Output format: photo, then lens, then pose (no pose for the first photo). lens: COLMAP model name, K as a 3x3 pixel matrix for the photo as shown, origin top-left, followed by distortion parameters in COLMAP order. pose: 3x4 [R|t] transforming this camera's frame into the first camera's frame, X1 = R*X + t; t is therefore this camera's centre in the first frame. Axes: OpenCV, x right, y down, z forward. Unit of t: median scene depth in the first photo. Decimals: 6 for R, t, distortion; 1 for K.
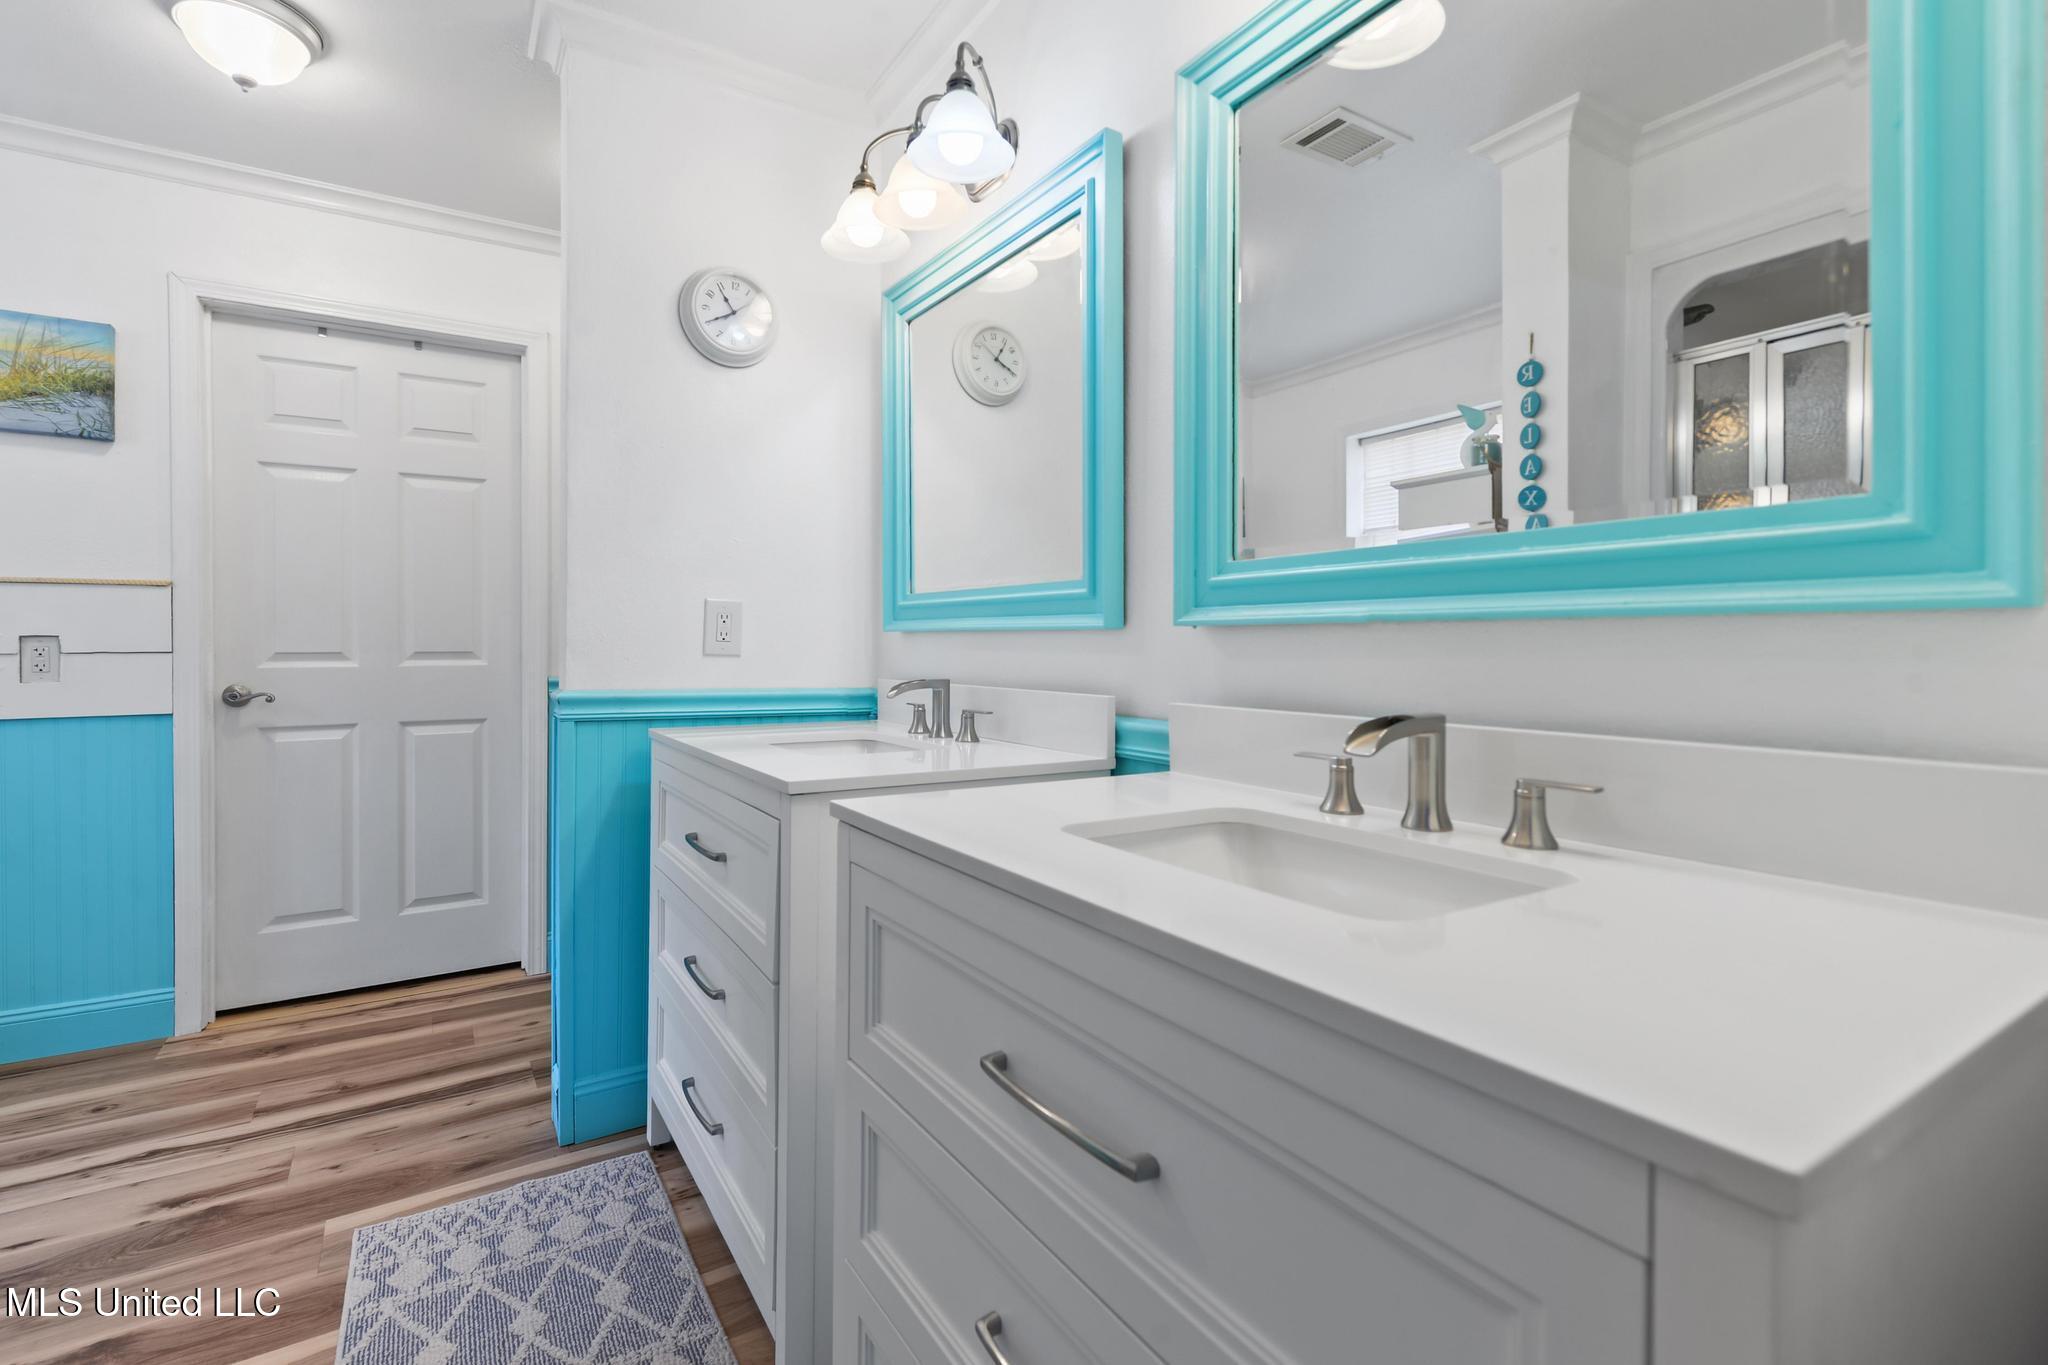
lens RADIAL K [[939.8, 0, 1008.0], [0, 939.8, 642.5], [0, 0, 1]] dist [-0.000793, -0.000592]
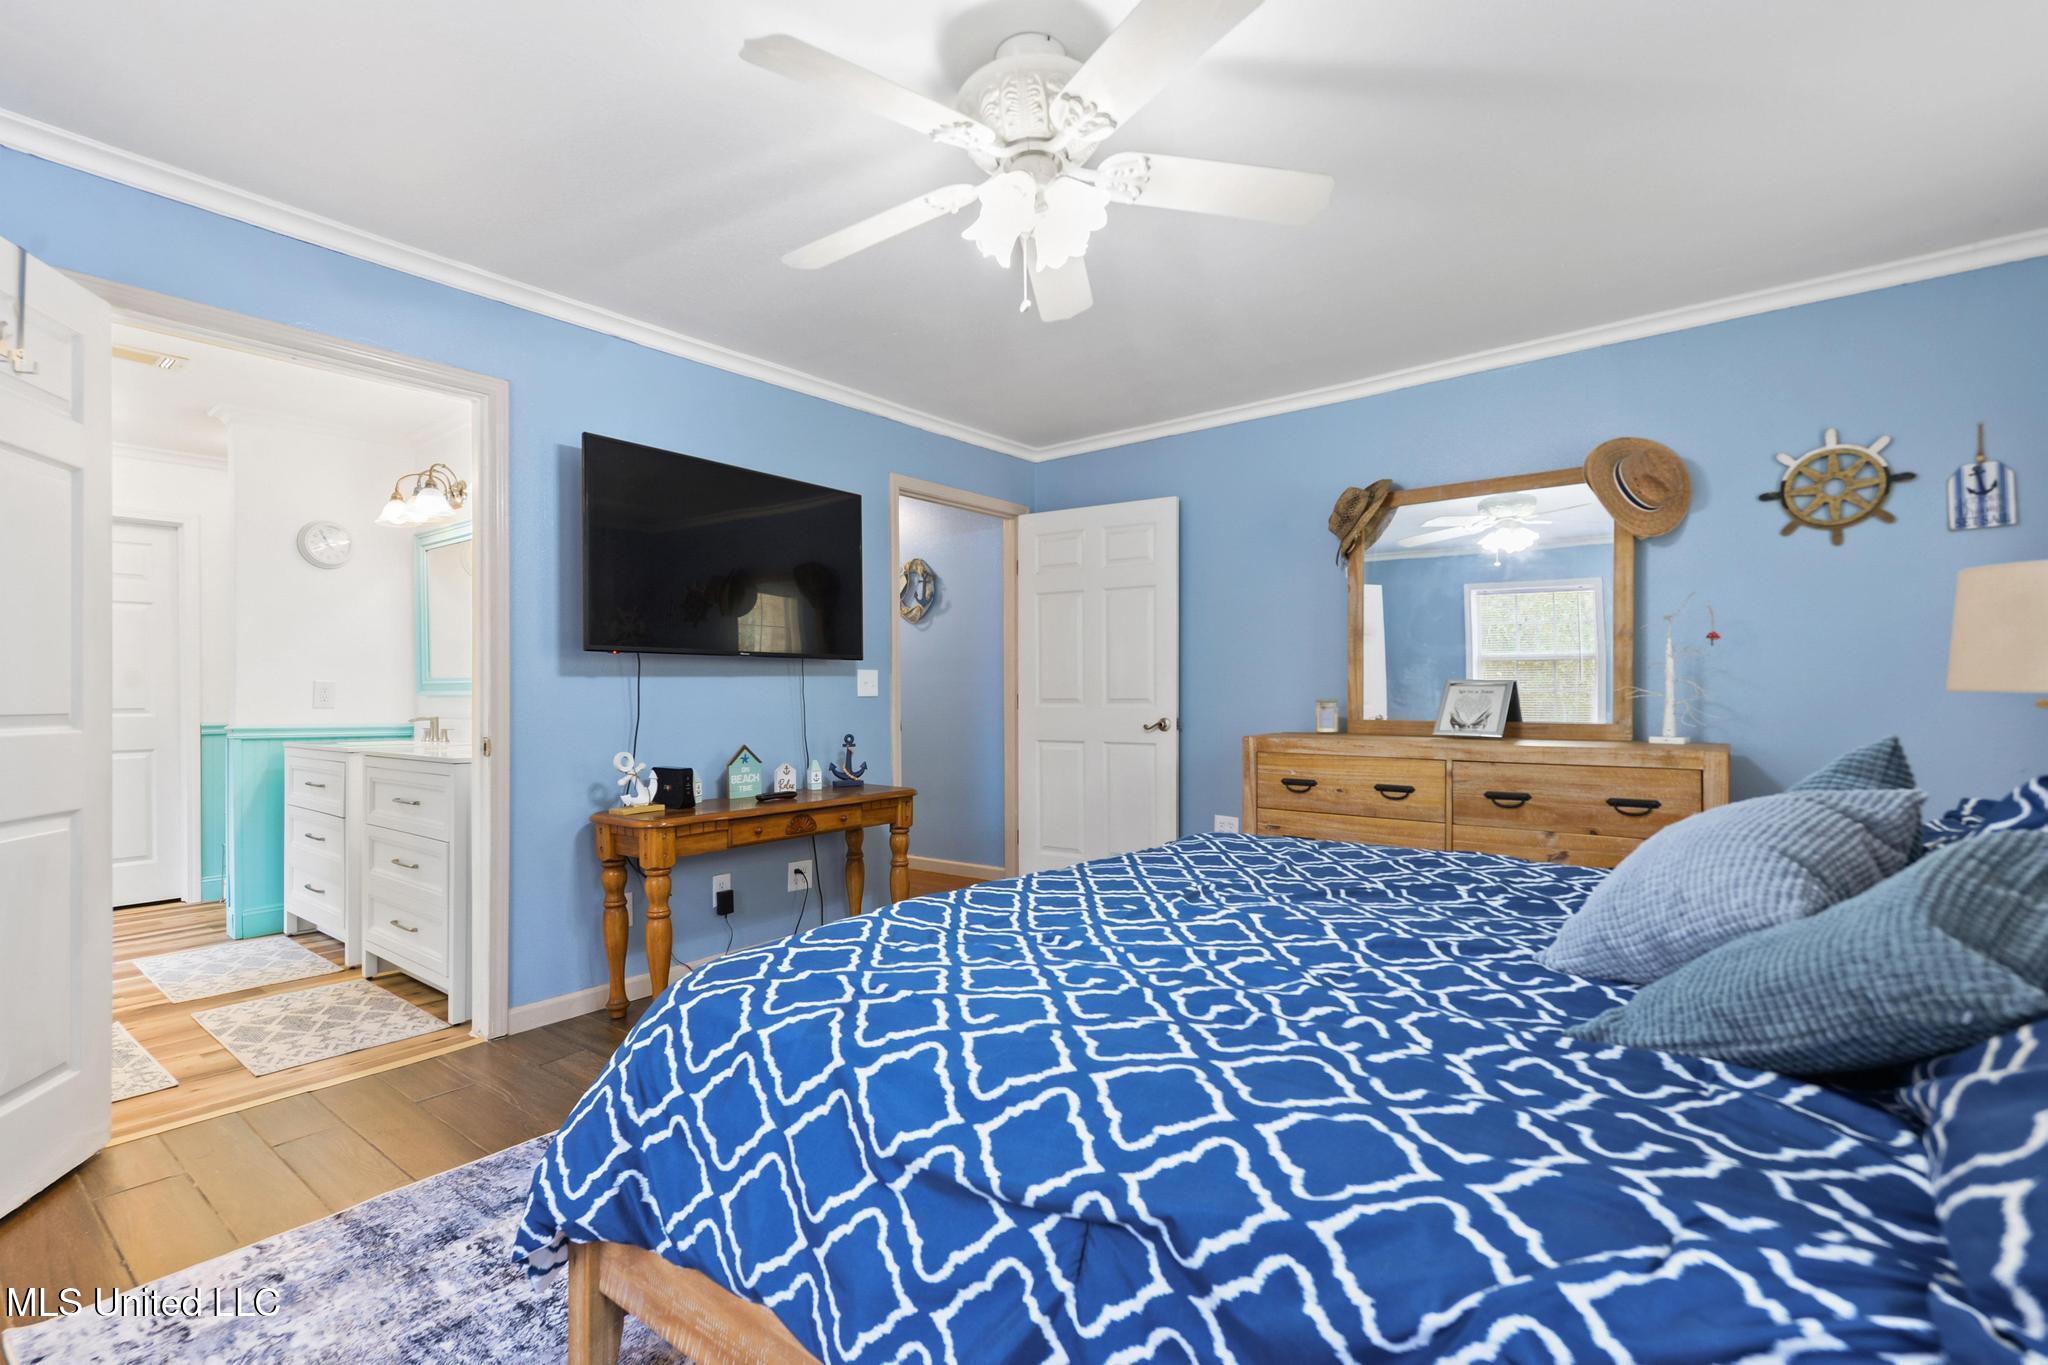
lens RADIAL K [[939.8, 0, 1027.1], [0, 939.8, 688.9], [0, 0, 1]] dist [-0.000793, -0.000592]
pose [[0.943309, -0.007942, 0.331822, 0.499094], [0.009896, 0.999942, -0.004200, -0.004864], [-0.331769, 0.007246, 0.943333, -1.553781]]
